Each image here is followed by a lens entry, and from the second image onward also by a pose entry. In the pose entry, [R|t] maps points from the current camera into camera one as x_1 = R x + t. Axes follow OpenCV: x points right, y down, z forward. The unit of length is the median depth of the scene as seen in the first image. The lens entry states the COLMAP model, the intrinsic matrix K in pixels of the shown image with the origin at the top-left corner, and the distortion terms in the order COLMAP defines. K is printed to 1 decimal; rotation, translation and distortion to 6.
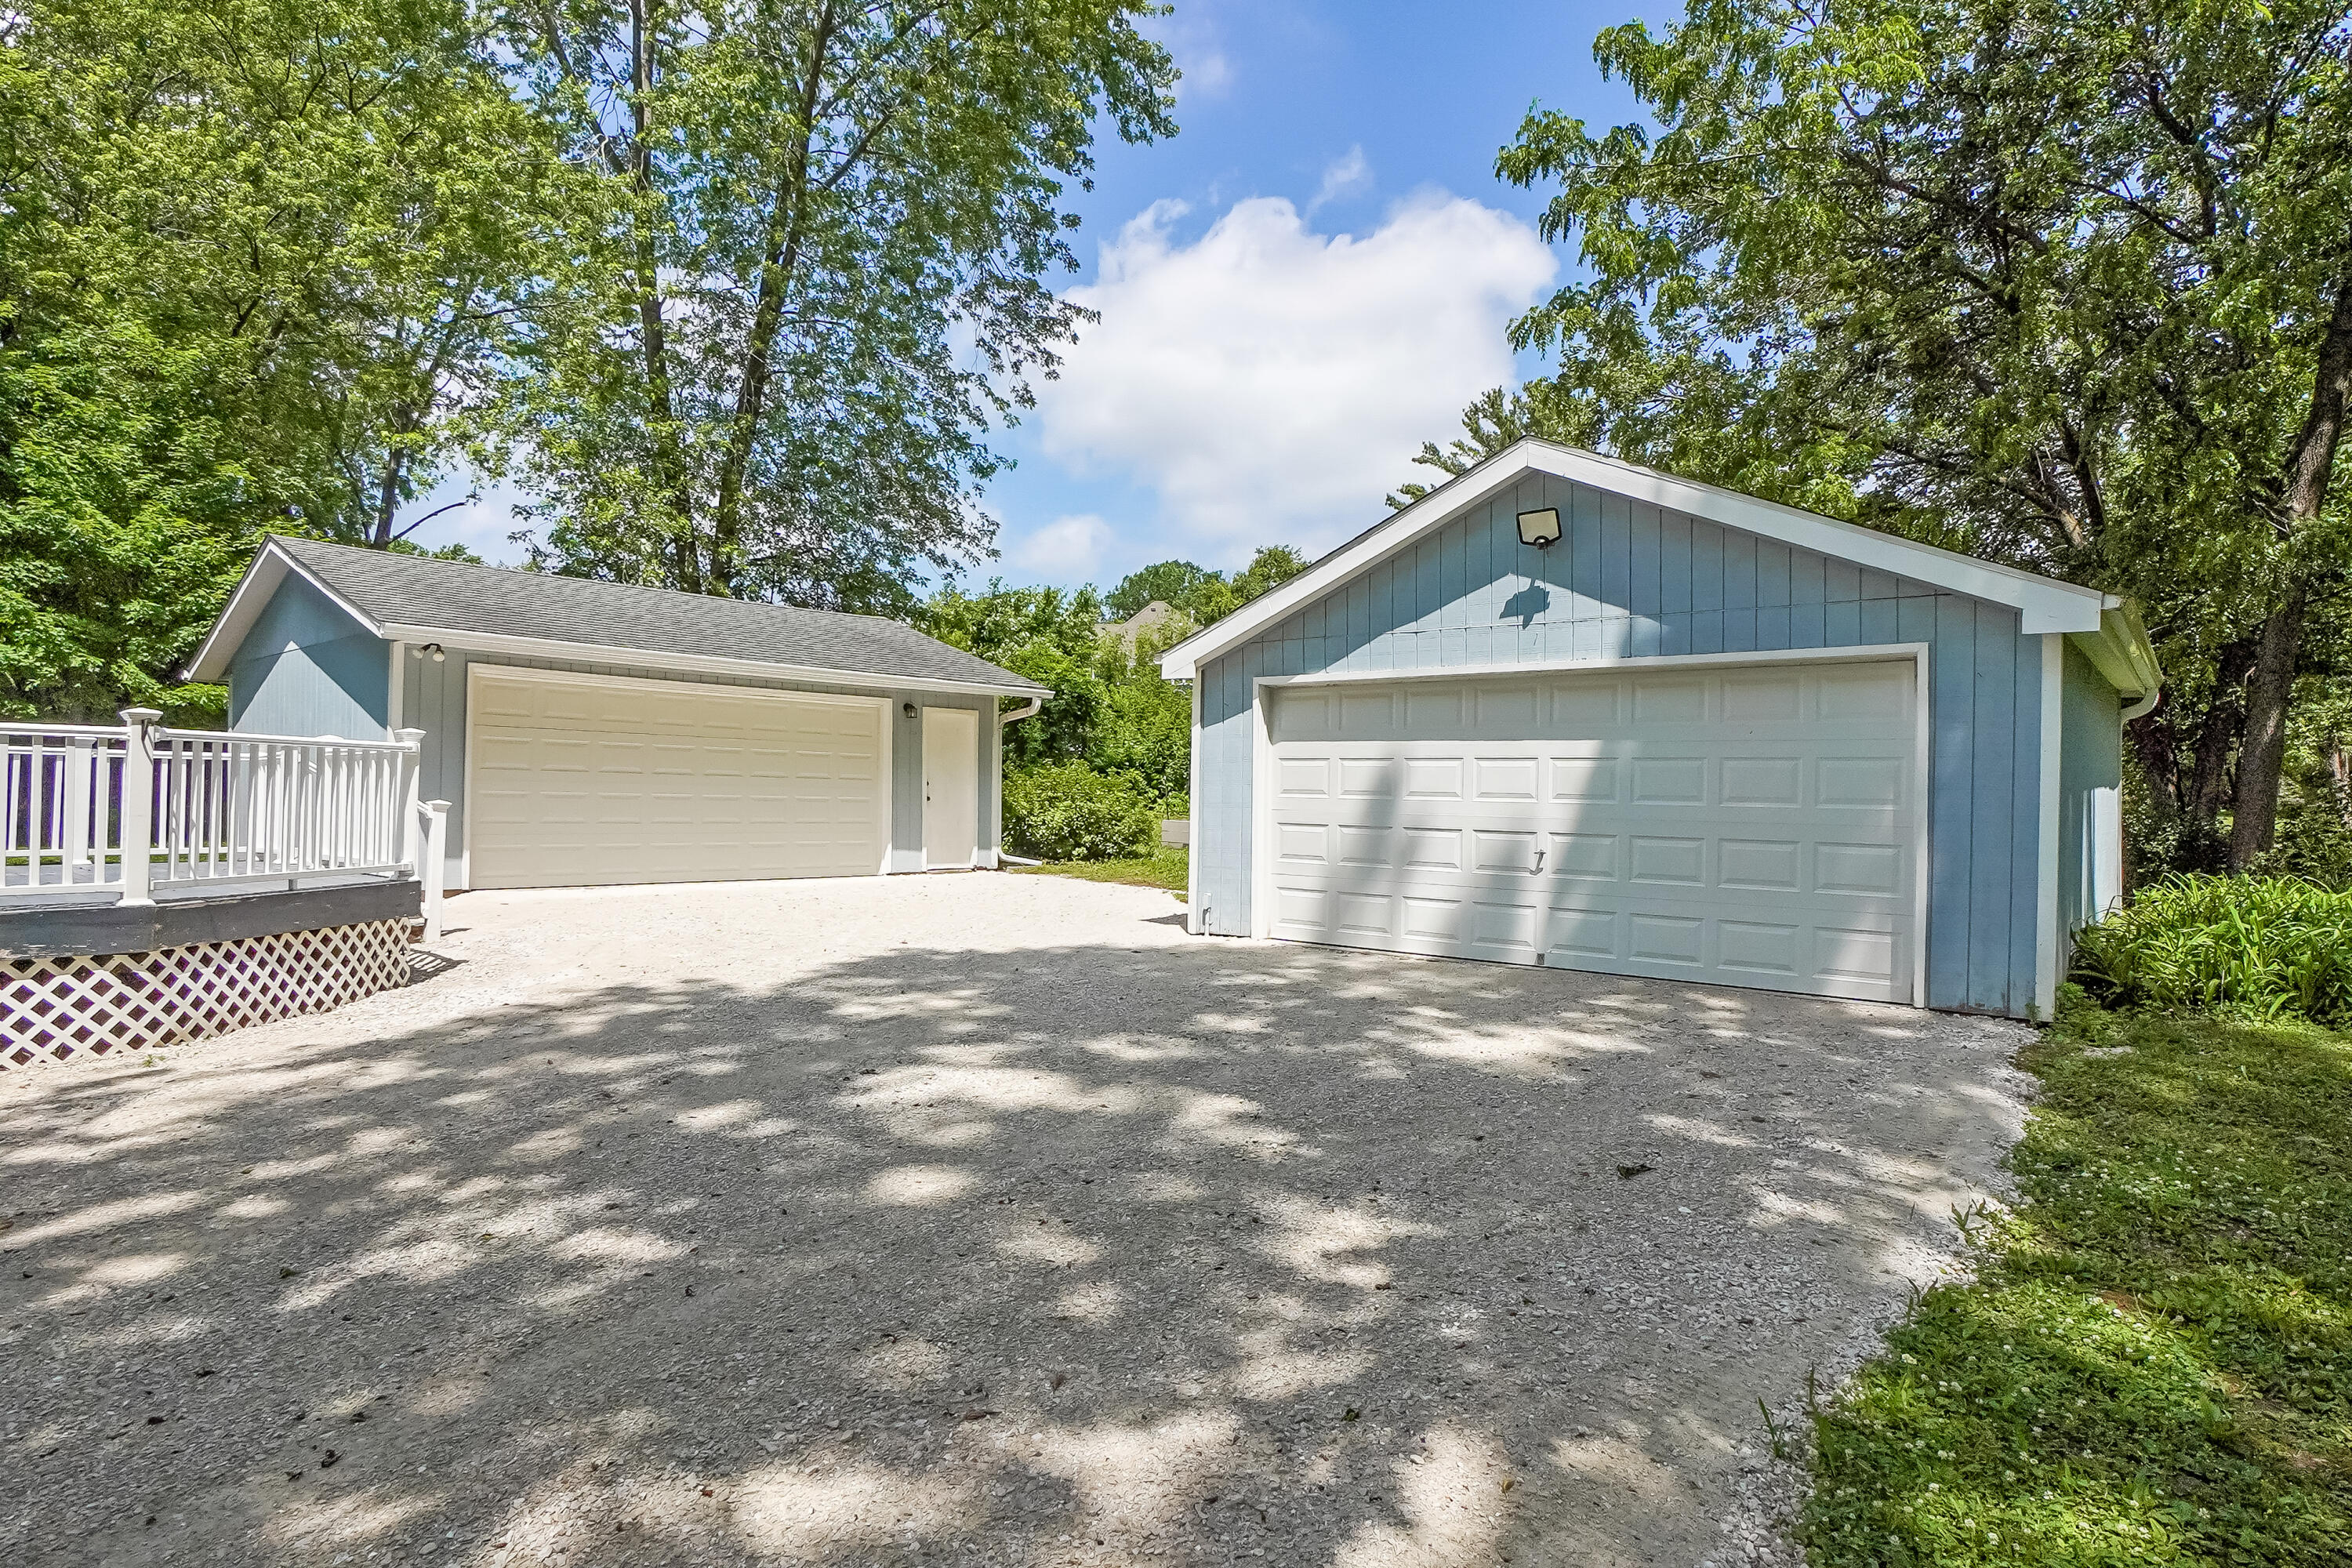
lens RADIAL K [[1267.3, 0, 1202.2], [0, 1267.3, 775.6], [0, 0, 1]] dist [-0.004817, -0.000028]
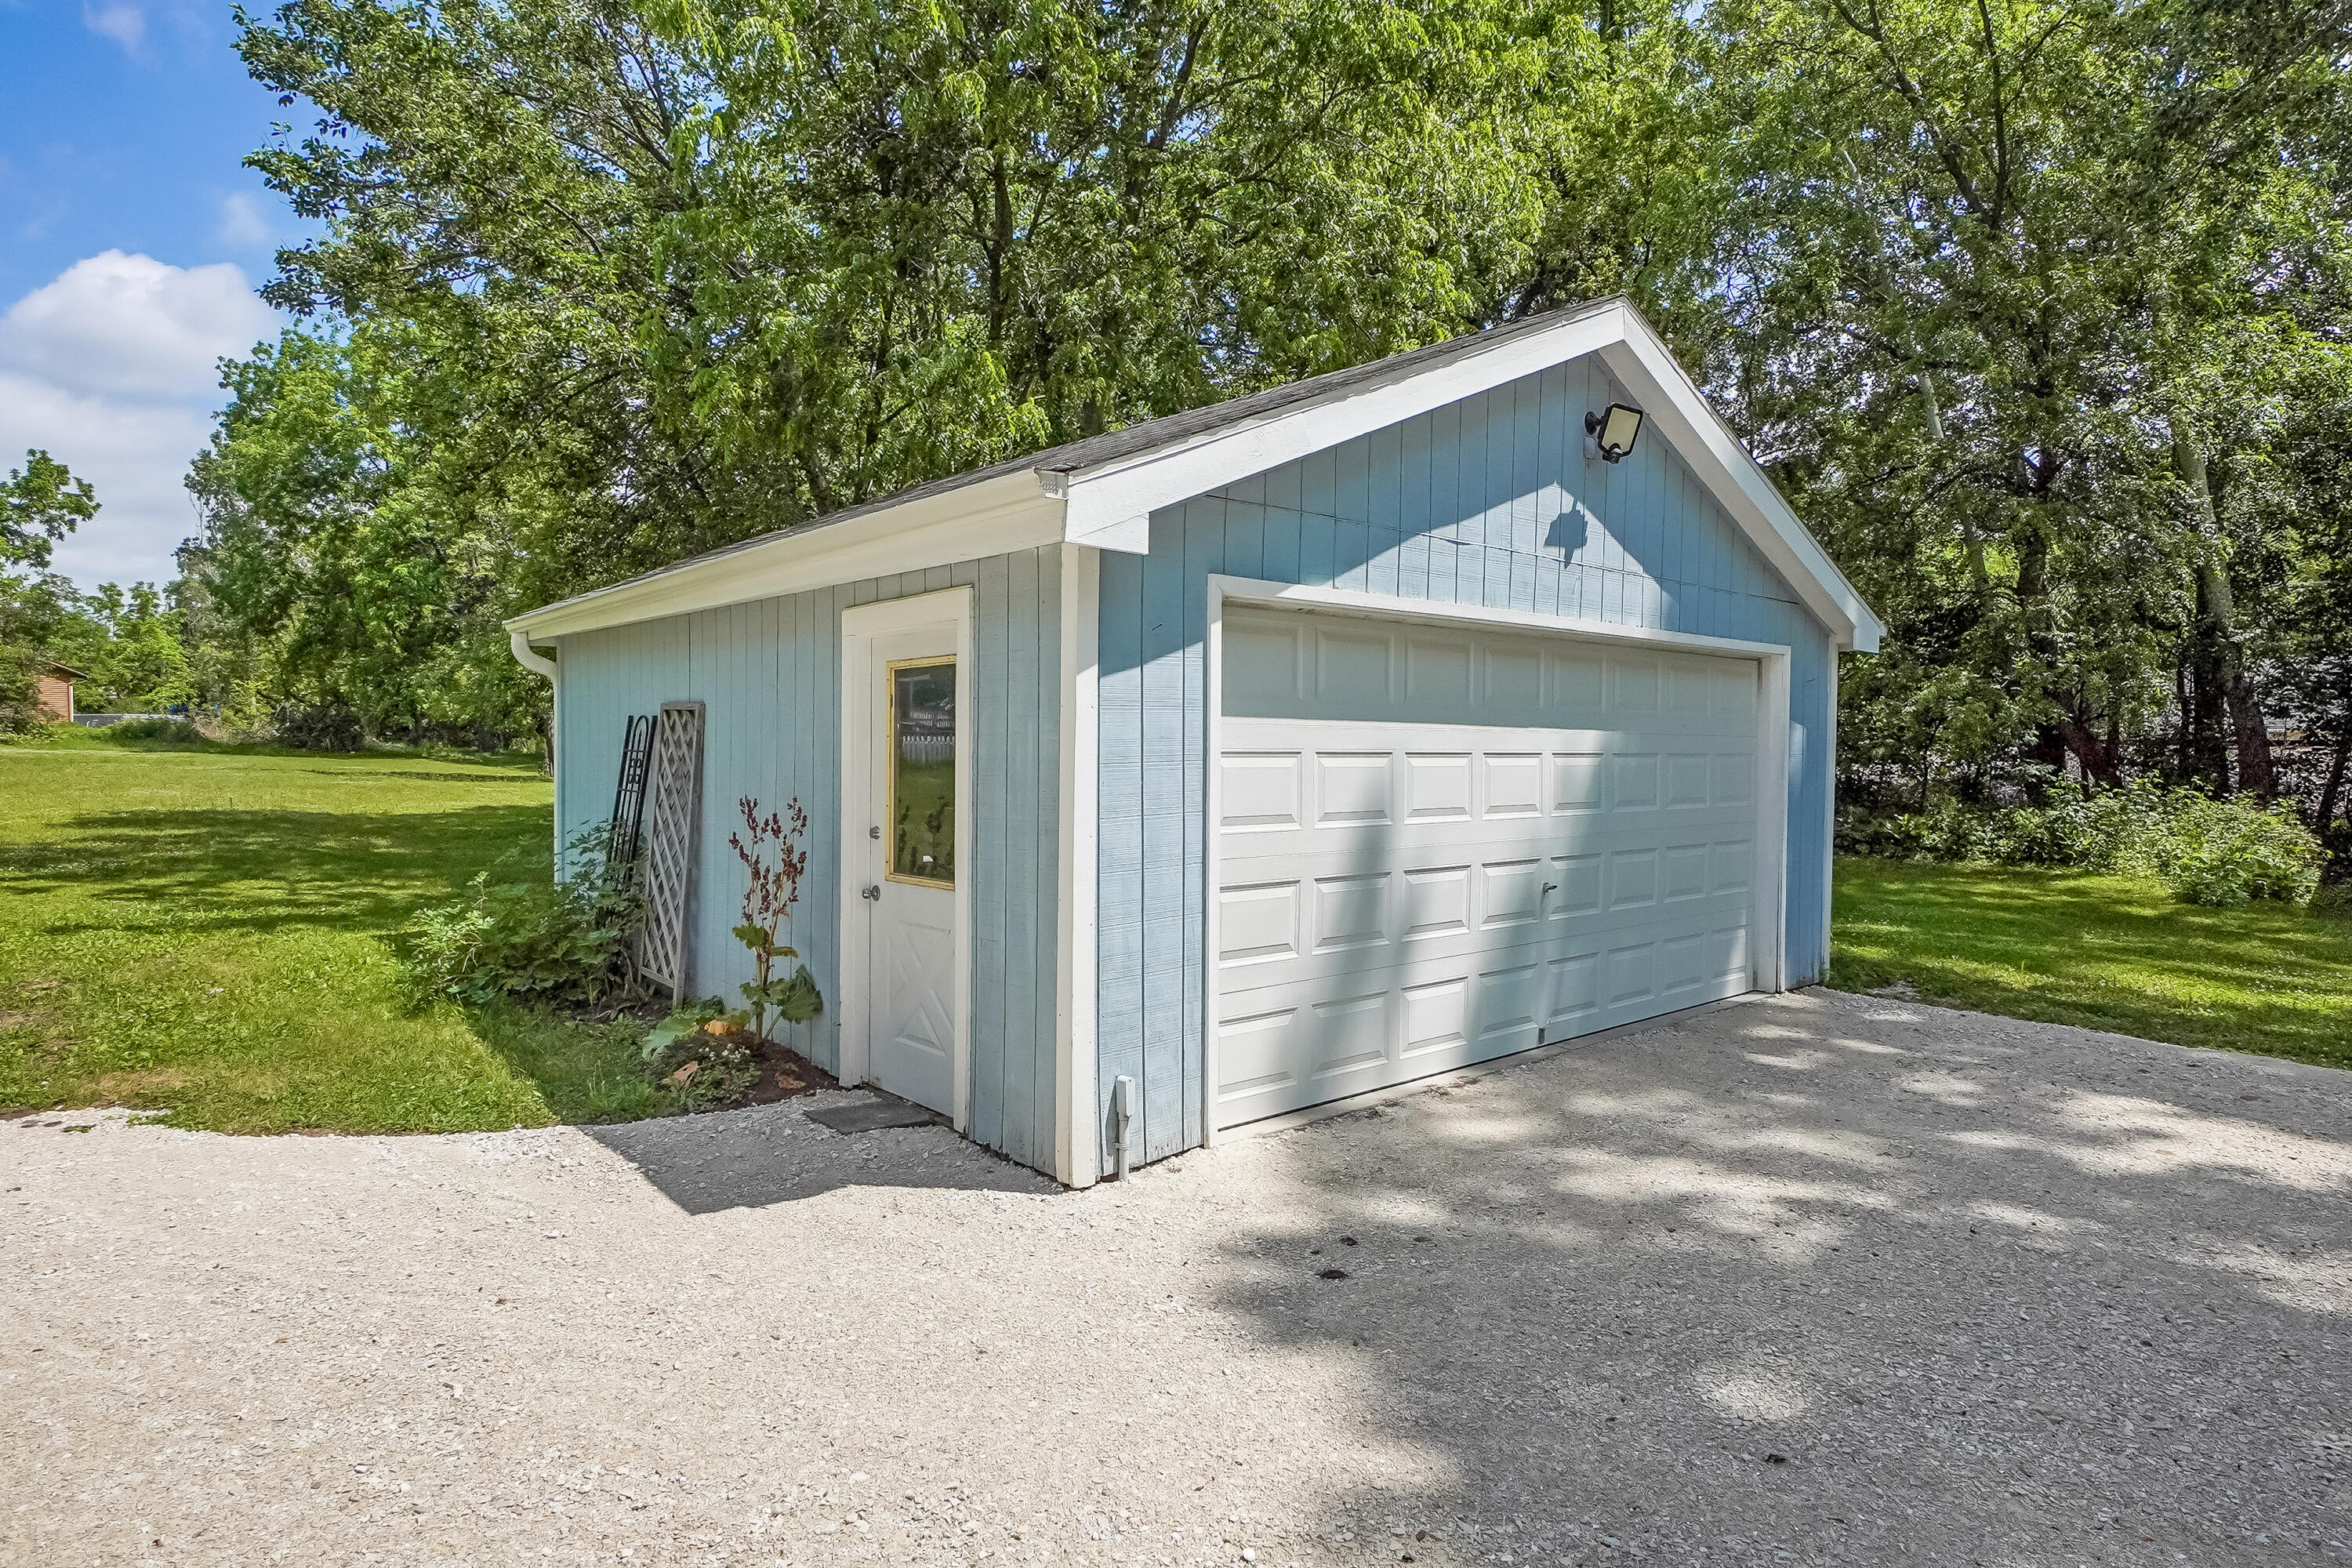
lens RADIAL K [[1267.3, 0, 1171.0], [0, 1267.3, 745.8], [0, 0, 1]] dist [-0.004817, -0.000028]
pose [[0.201680, -0.006467, 0.979430, -0.447364], [-0.005766, 0.999953, 0.007790, -0.021110], [-0.979435, -0.007219, 0.201633, 1.016531]]
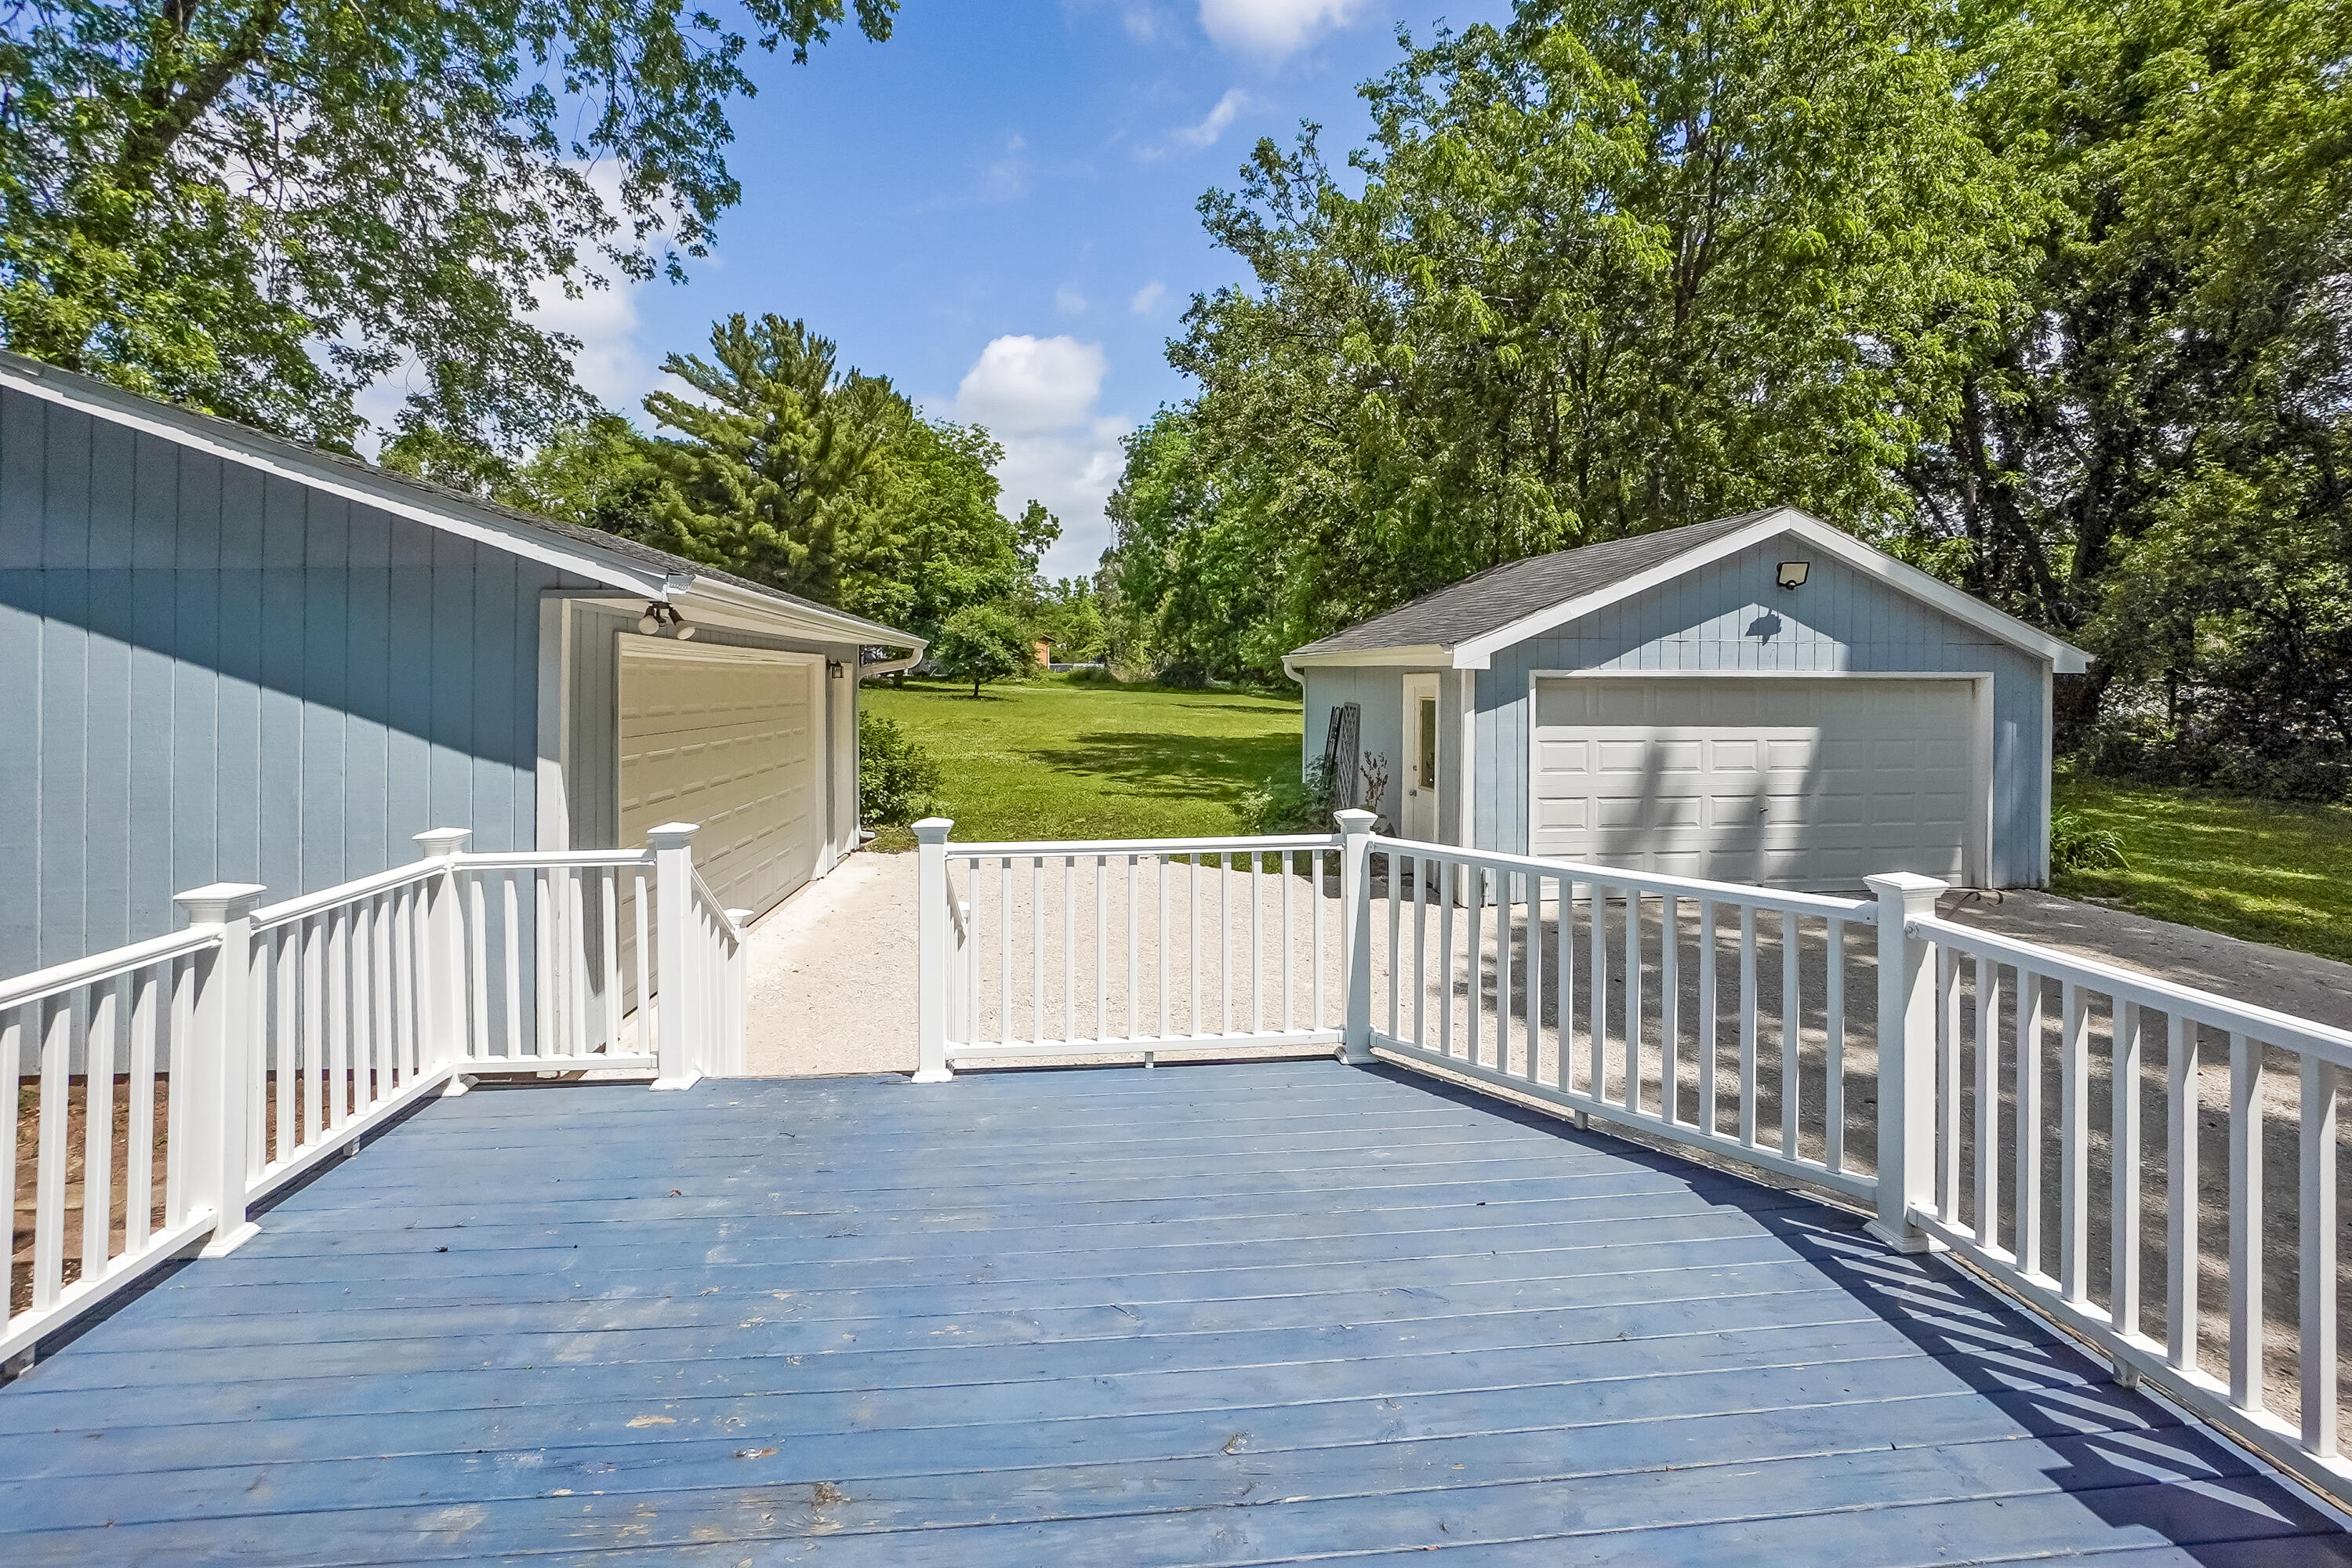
lens RADIAL K [[1108.1, 0, 1205.7], [0, 1108.1, 674.8], [0, 0, 1]] dist [-0.033843, 0.001169]
pose [[0.694349, -0.002341, 0.719634, -0.945530], [-0.002400, 0.999982, 0.005570, -0.085117], [-0.719634, -0.005595, 0.694331, 0.584384]]
